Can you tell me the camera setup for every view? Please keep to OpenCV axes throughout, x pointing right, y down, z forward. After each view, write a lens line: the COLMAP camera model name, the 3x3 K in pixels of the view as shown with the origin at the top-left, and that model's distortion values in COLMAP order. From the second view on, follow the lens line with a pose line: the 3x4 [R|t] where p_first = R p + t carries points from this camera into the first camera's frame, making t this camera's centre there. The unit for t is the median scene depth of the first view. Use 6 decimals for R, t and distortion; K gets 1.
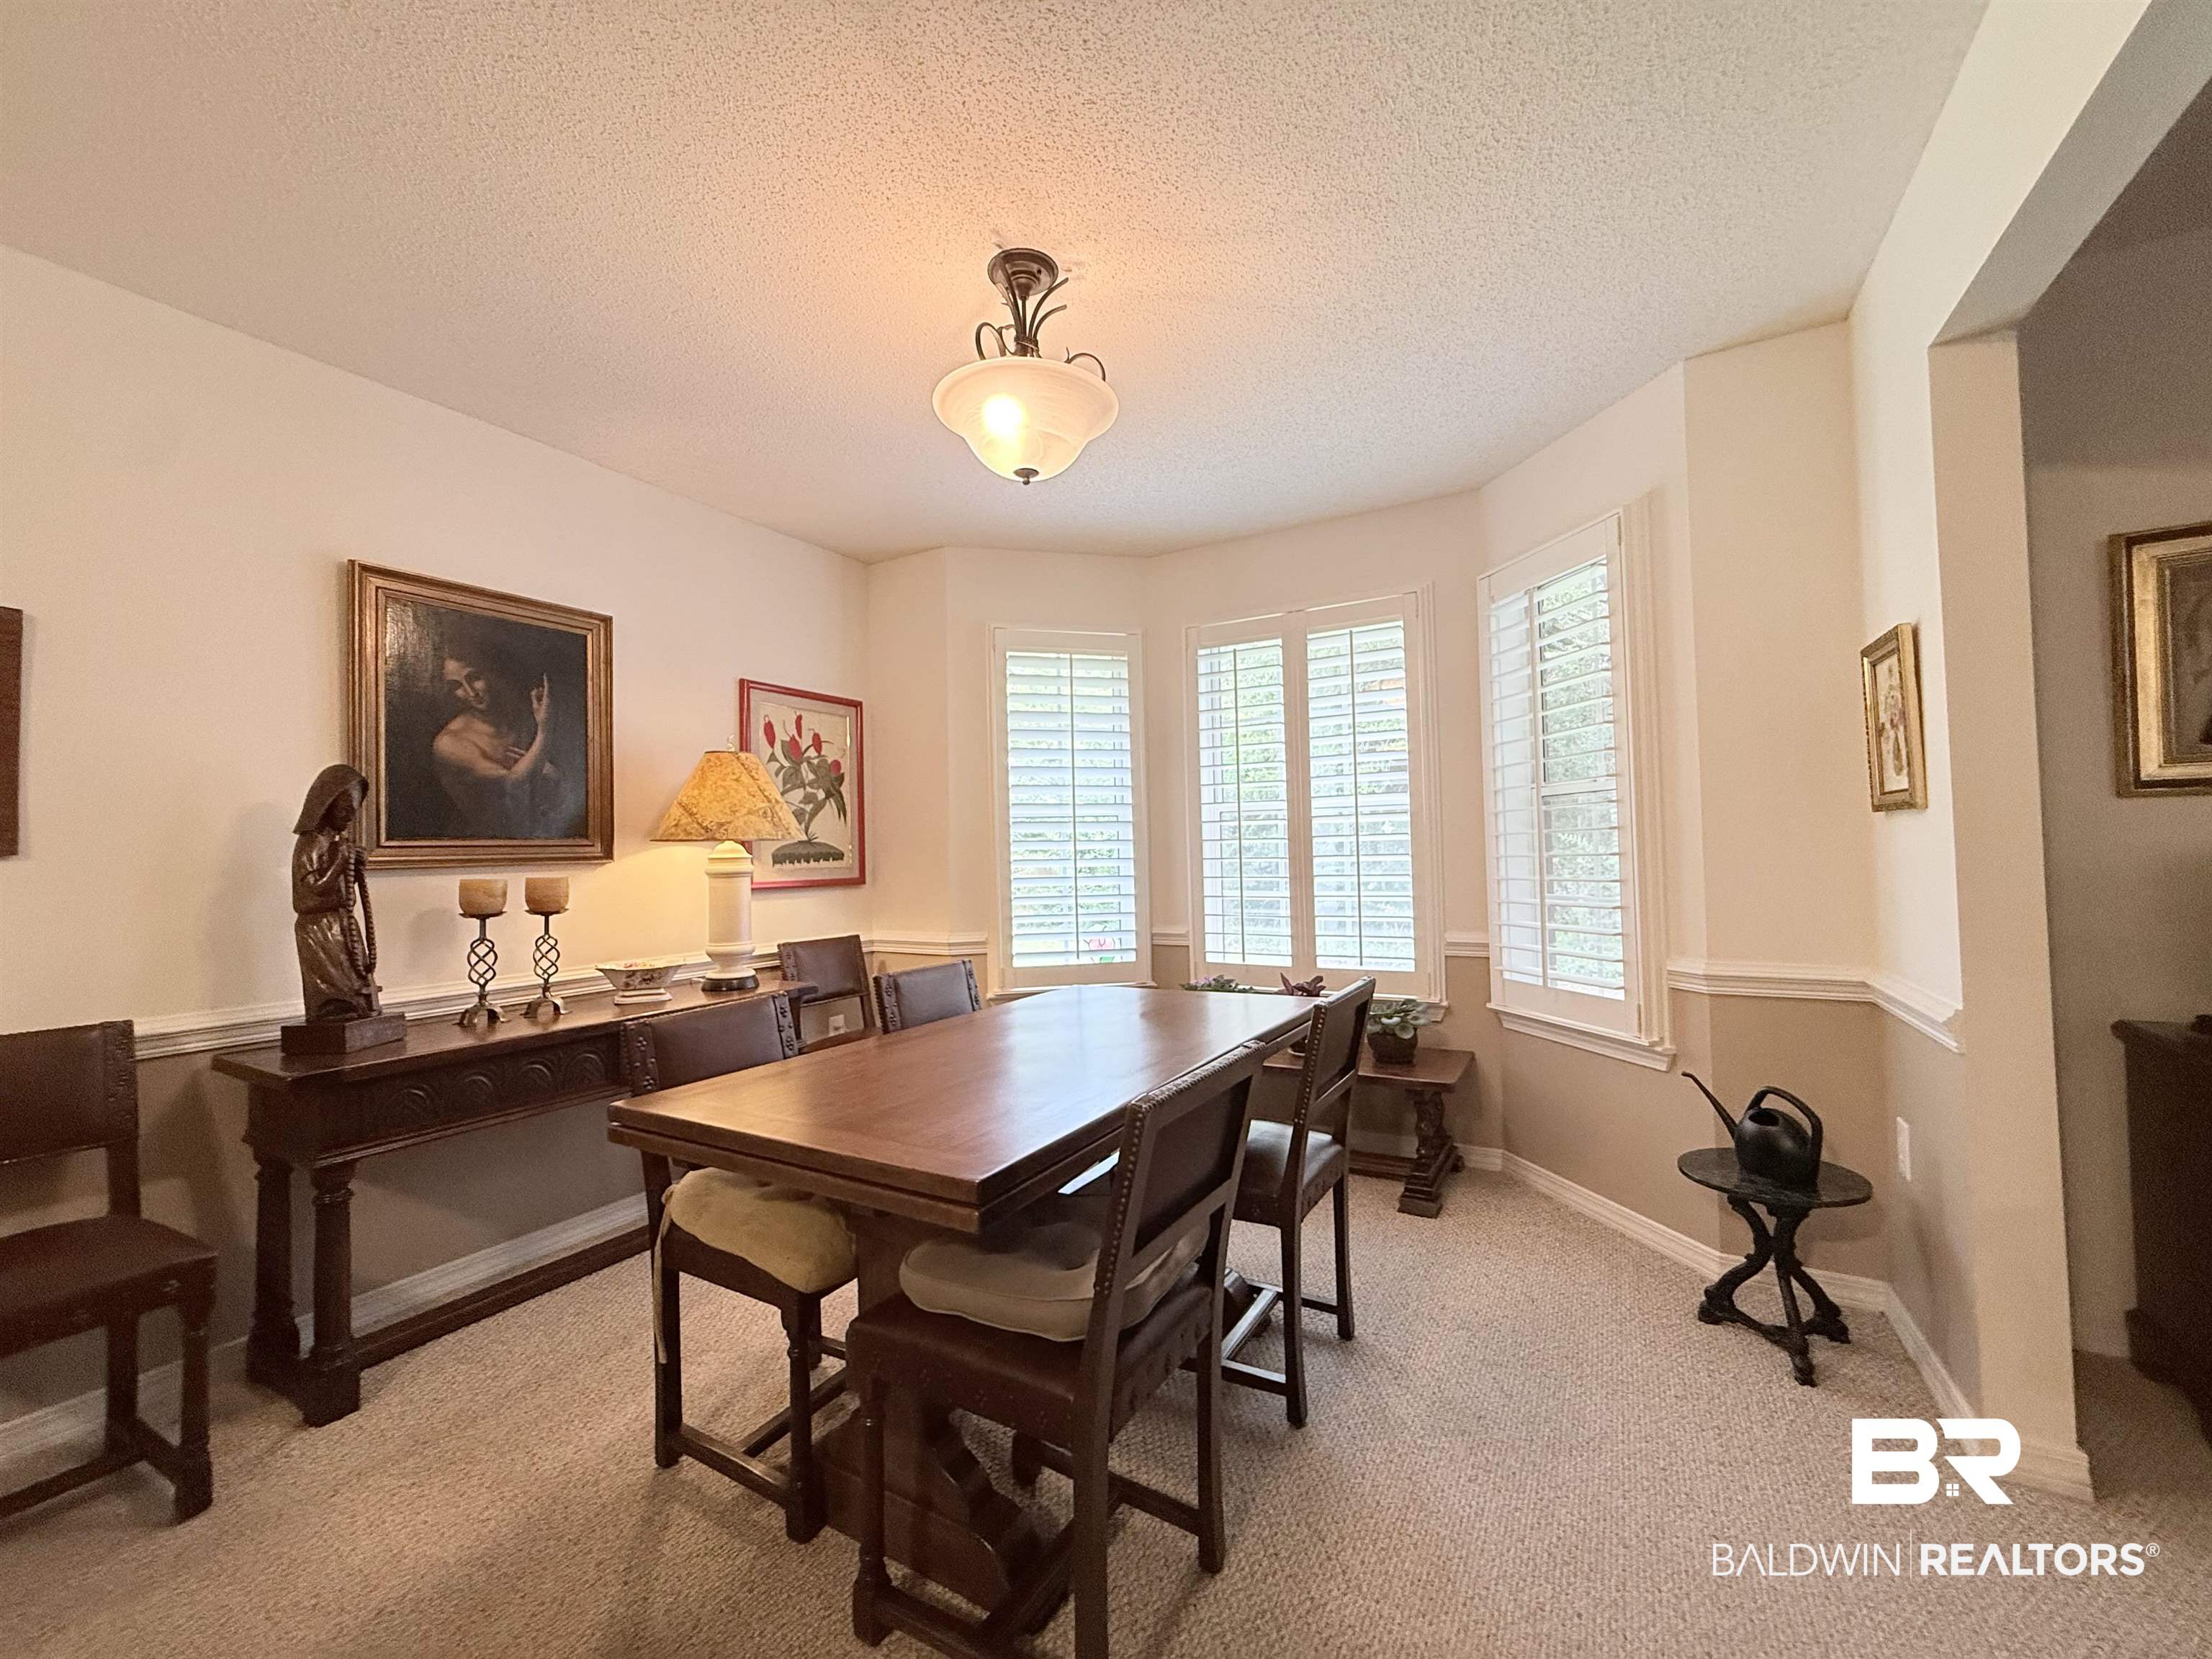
lens RADIAL K [[885.2, 0, 1090.5], [0, 885.2, 828.3], [0, 0, 1]] dist [0.000183, 0.000351]
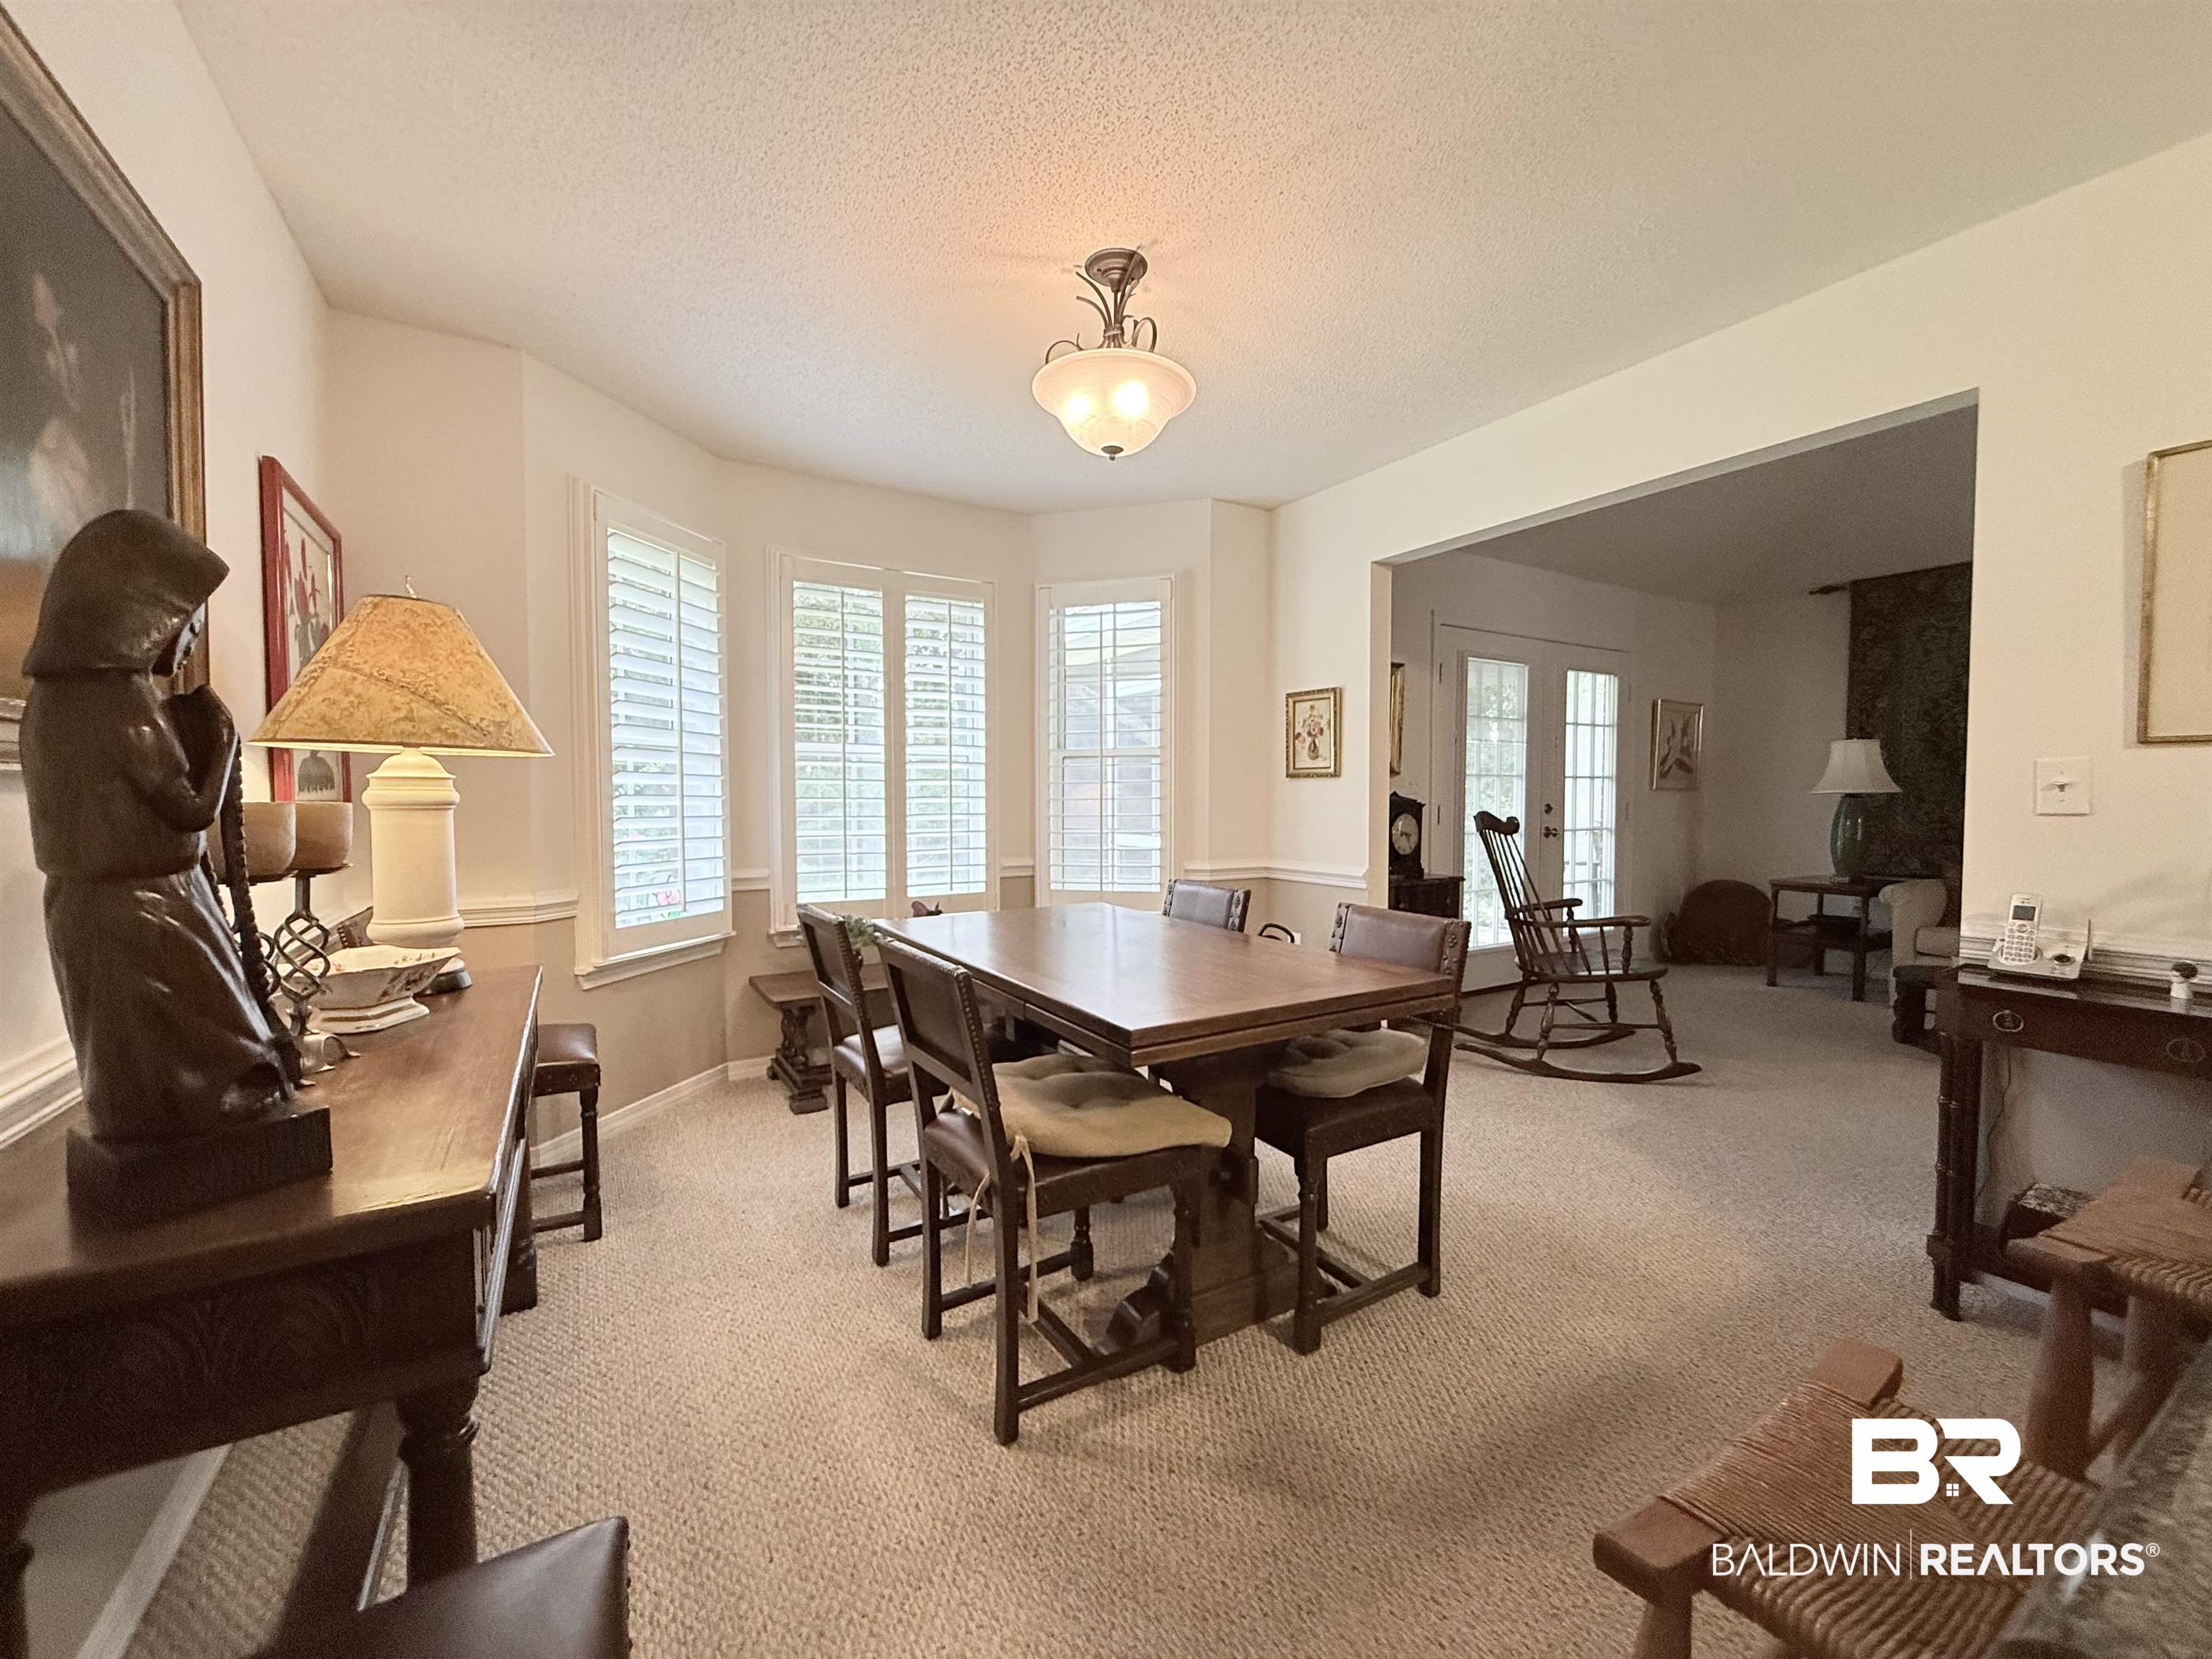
lens RADIAL K [[885.2, 0, 1090.5], [0, 885.2, 828.3], [0, 0, 1]] dist [0.000183, 0.000351]
pose [[0.483407, -0.008061, 0.875358, -0.626302], [-0.045844, 0.998352, 0.034510, 0.020659], [-0.874194, -0.056812, 0.482241, 0.267664]]
